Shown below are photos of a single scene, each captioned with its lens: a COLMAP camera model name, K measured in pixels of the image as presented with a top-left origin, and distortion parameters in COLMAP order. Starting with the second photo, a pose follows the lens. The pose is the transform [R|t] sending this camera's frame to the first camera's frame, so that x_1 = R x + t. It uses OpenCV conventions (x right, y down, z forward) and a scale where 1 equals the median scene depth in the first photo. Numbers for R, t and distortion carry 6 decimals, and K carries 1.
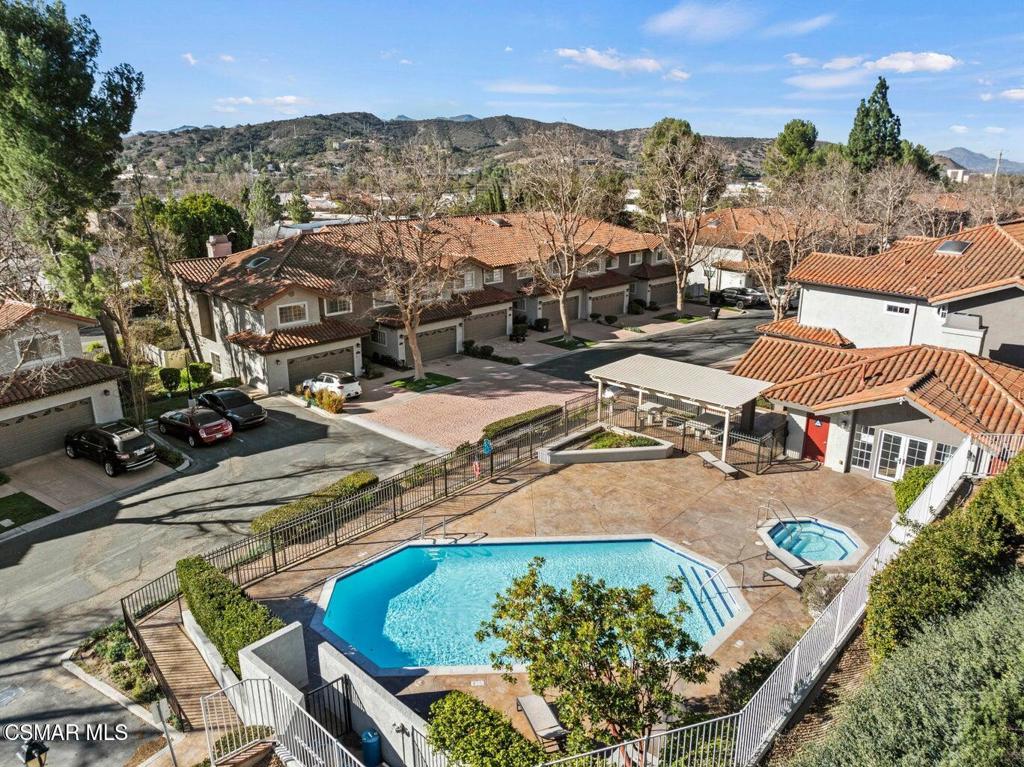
lens RADIAL K [[712.5, 0, 512.0], [0, 712.5, 383.5], [0, 0, 1]] dist [-0.040538, -0.002613]
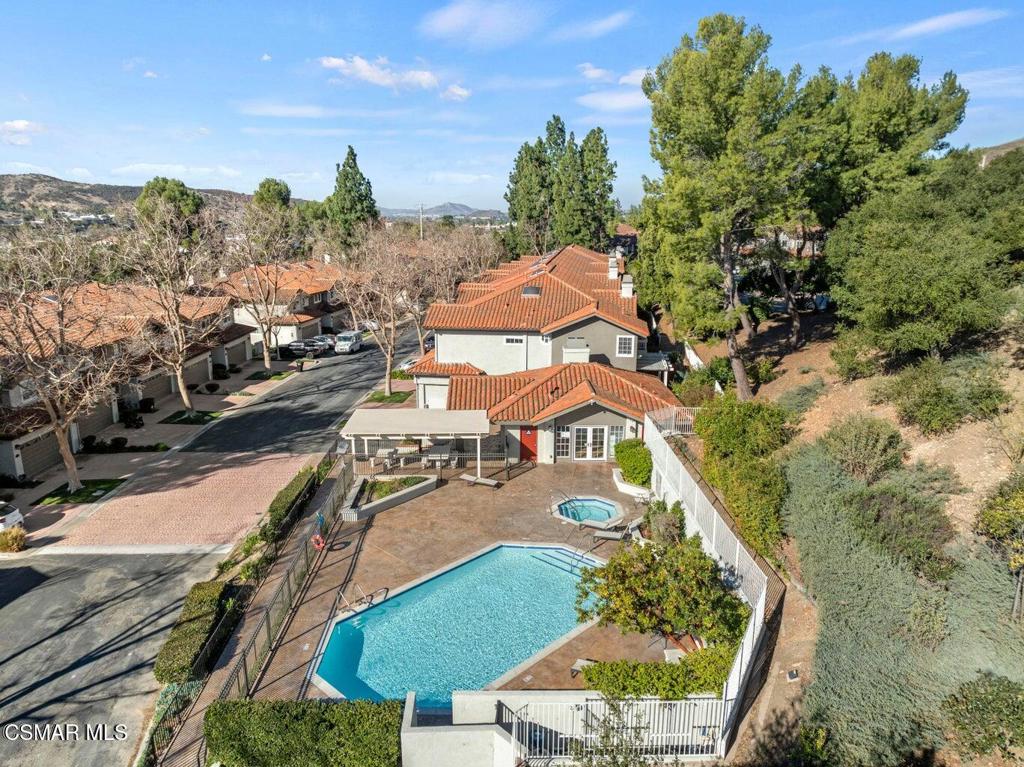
lens RADIAL K [[712.5, 0, 512.0], [0, 712.5, 383.5], [0, 0, 1]] dist [-0.040538, -0.002613]
pose [[0.717474, -0.158241, 0.678373, -0.468791], [0.201353, 0.979396, 0.015500, -0.058922], [-0.666849, 0.125472, 0.734554, 0.028817]]
